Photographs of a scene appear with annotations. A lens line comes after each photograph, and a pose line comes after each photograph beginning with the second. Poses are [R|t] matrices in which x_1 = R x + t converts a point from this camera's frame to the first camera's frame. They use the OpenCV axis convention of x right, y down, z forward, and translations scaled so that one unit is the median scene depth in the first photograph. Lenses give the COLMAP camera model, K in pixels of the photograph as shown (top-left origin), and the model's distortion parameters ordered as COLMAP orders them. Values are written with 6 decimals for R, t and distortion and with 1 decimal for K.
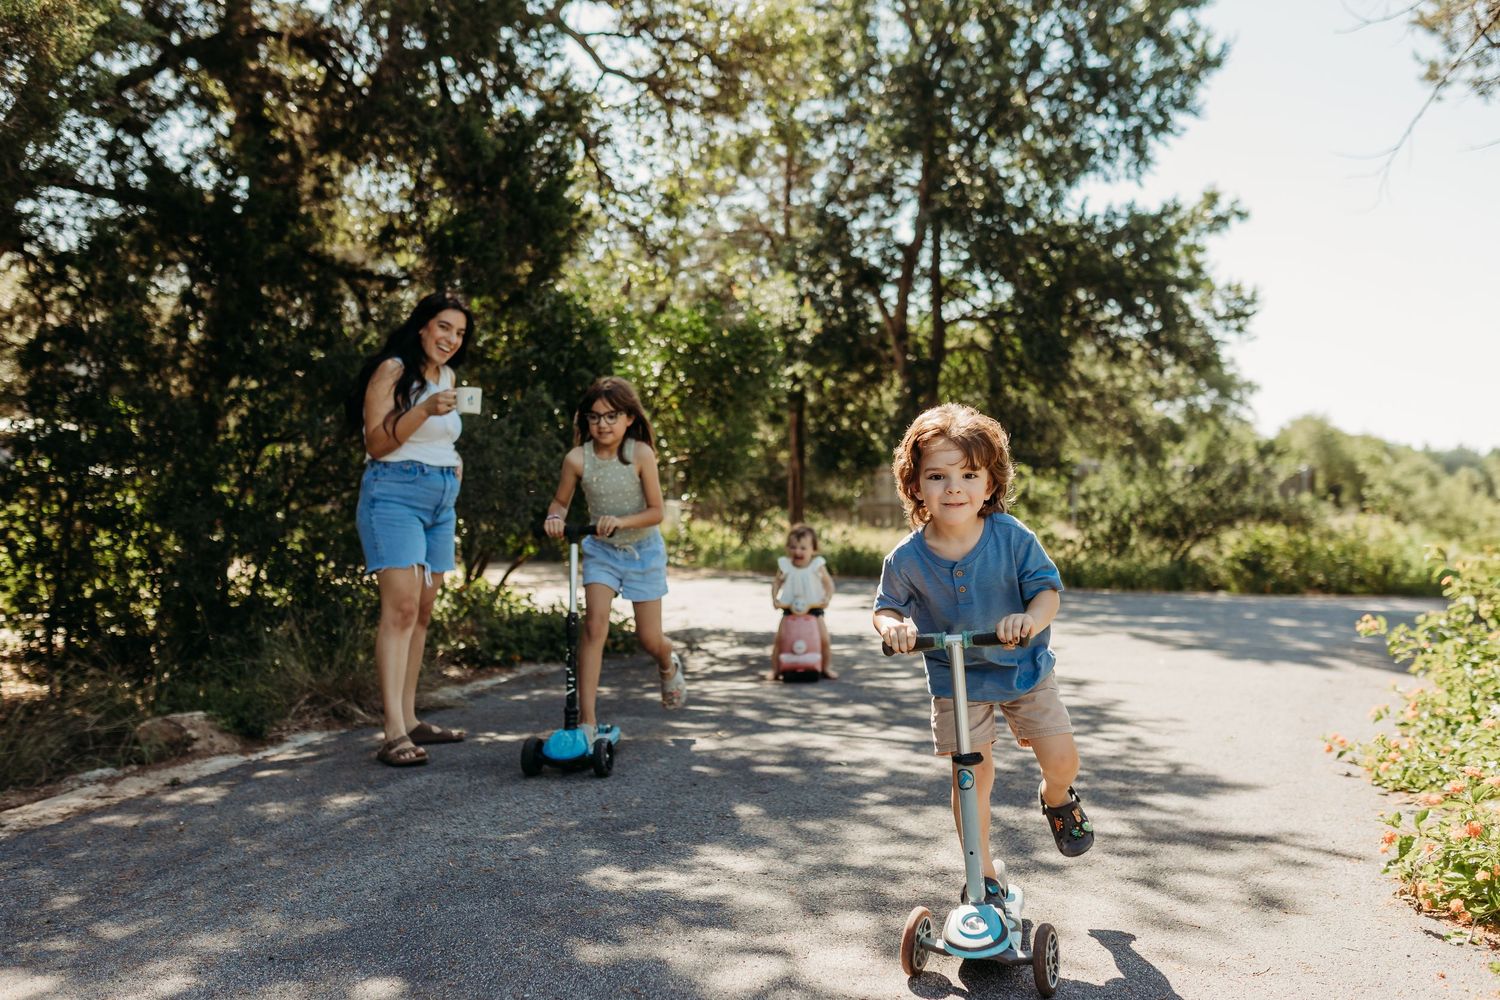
lens RADIAL K [[1461.7, 0, 750.0], [0, 1461.7, 500.0], [0, 0, 1]] dist [0.017987, 0.010011]
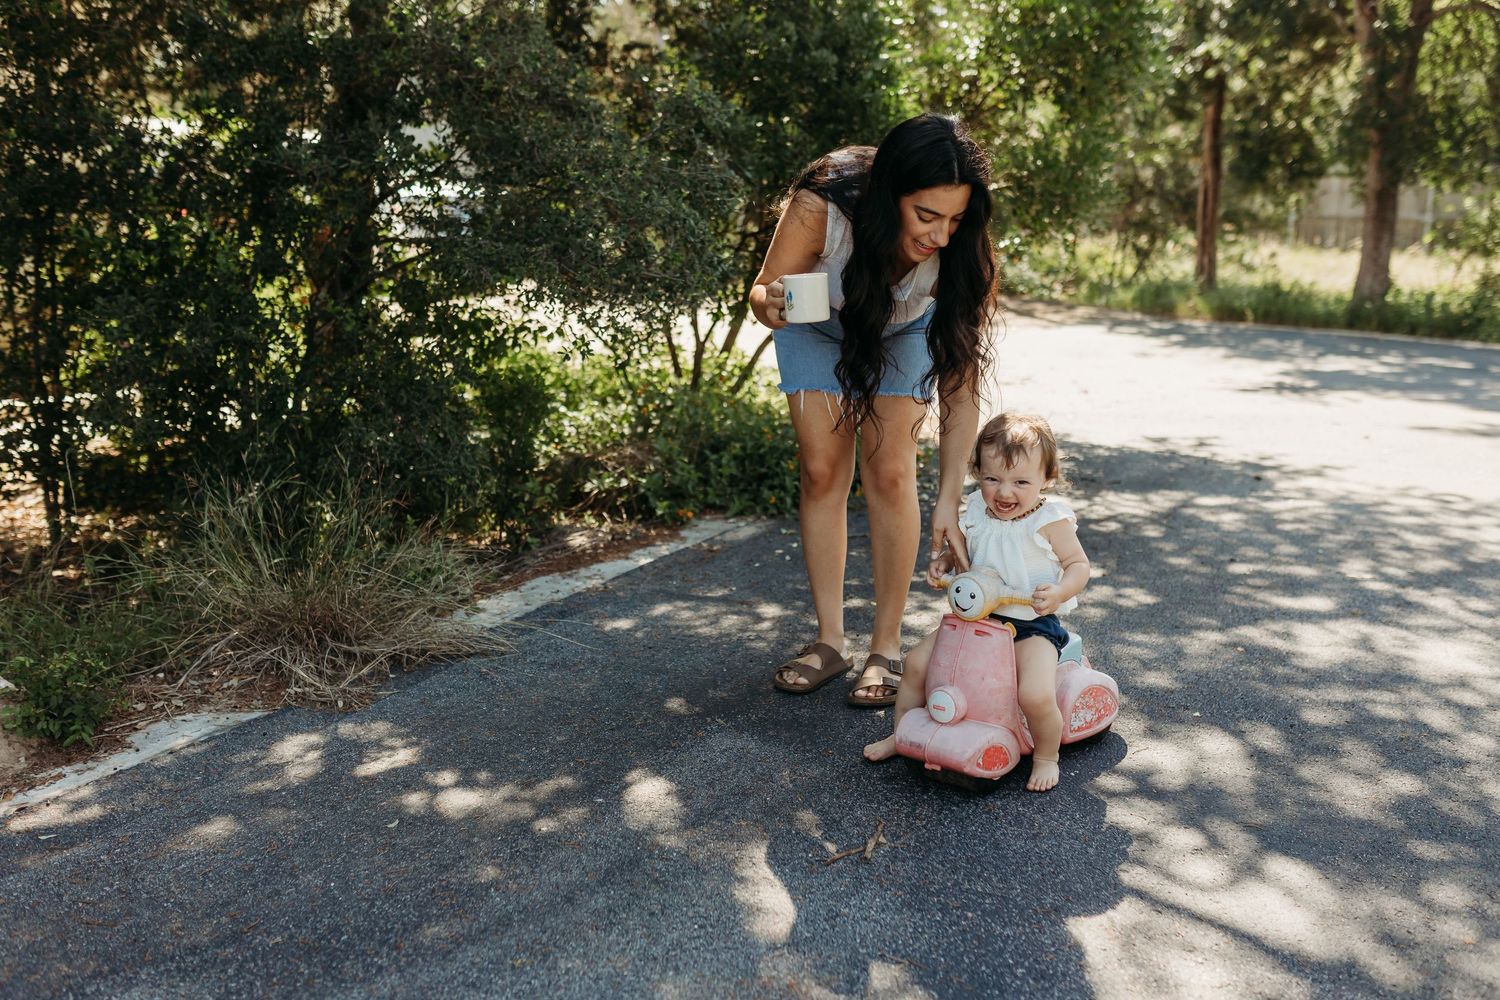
lens RADIAL K [[1461.7, 0, 750.0], [0, 1461.7, 500.0], [0, 0, 1]] dist [0.017987, 0.010011]
pose [[0.961155, 0.053599, -0.270756, 0.017803], [0.001749, 0.979761, 0.200163, -0.011589], [0.276005, -0.192861, 0.941608, 0.162789]]
